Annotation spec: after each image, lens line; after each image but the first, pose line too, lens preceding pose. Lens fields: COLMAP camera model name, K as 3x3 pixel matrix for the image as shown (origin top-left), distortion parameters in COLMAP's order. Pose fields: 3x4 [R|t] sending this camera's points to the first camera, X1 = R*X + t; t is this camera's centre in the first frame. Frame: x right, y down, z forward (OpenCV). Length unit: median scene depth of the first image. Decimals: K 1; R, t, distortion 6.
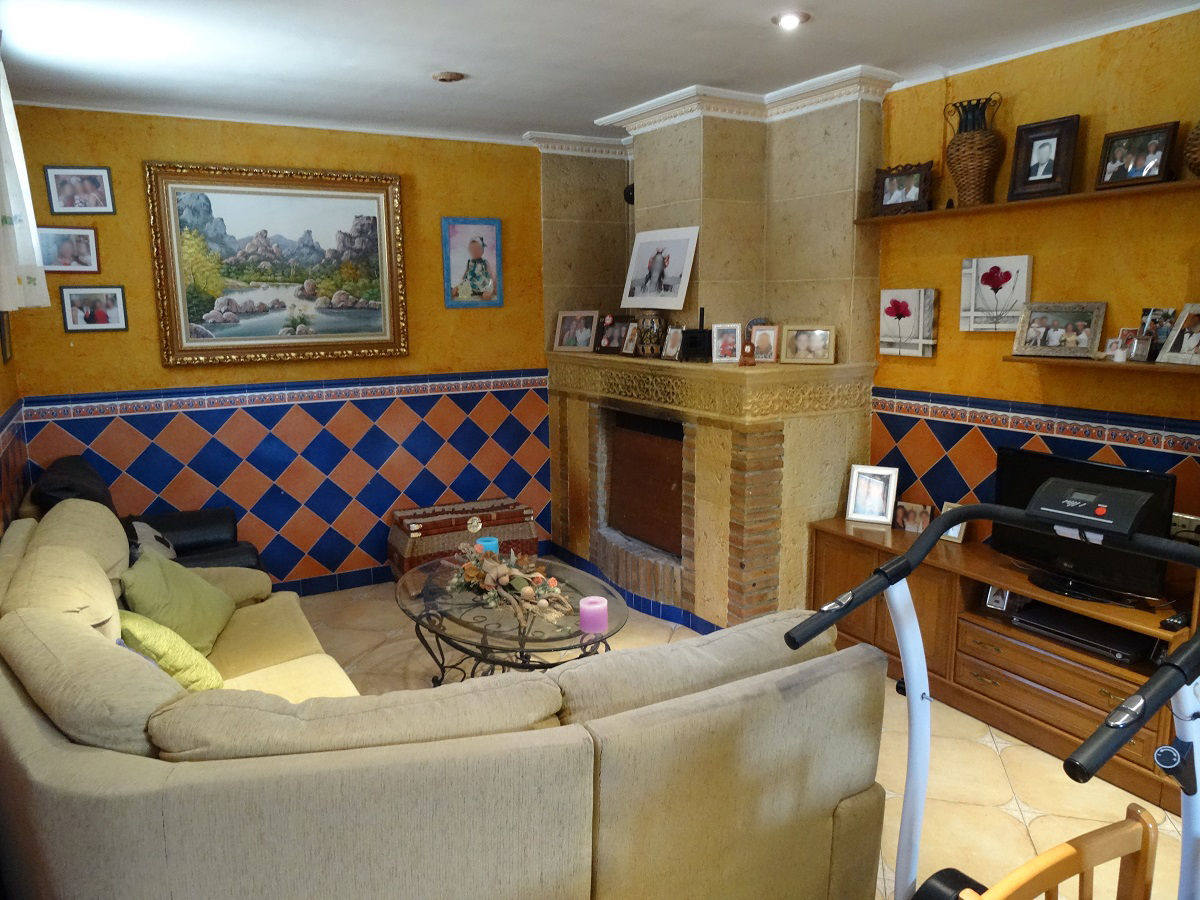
lens RADIAL K [[850.7, 0, 600.0], [0, 850.7, 450.0], [0, 0, 1]] dist [-0.001996, -0.006976]
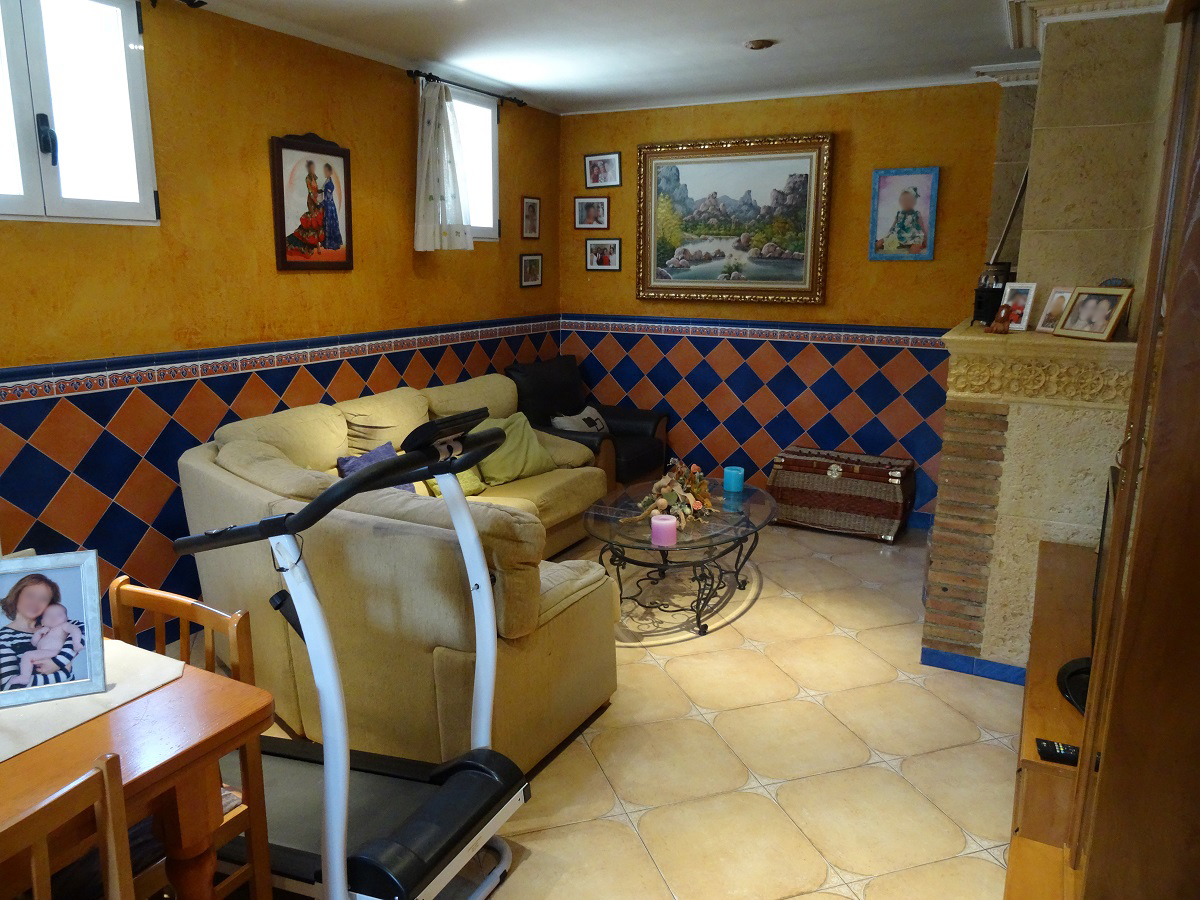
lens RADIAL K [[850.7, 0, 600.0], [0, 850.7, 450.0], [0, 0, 1]] dist [-0.001996, -0.006976]
pose [[0.544477, 0.198586, -0.814929, 0.563770], [-0.160279, 0.978299, 0.131310, -0.029775], [0.823320, 0.059121, 0.564490, 0.192173]]
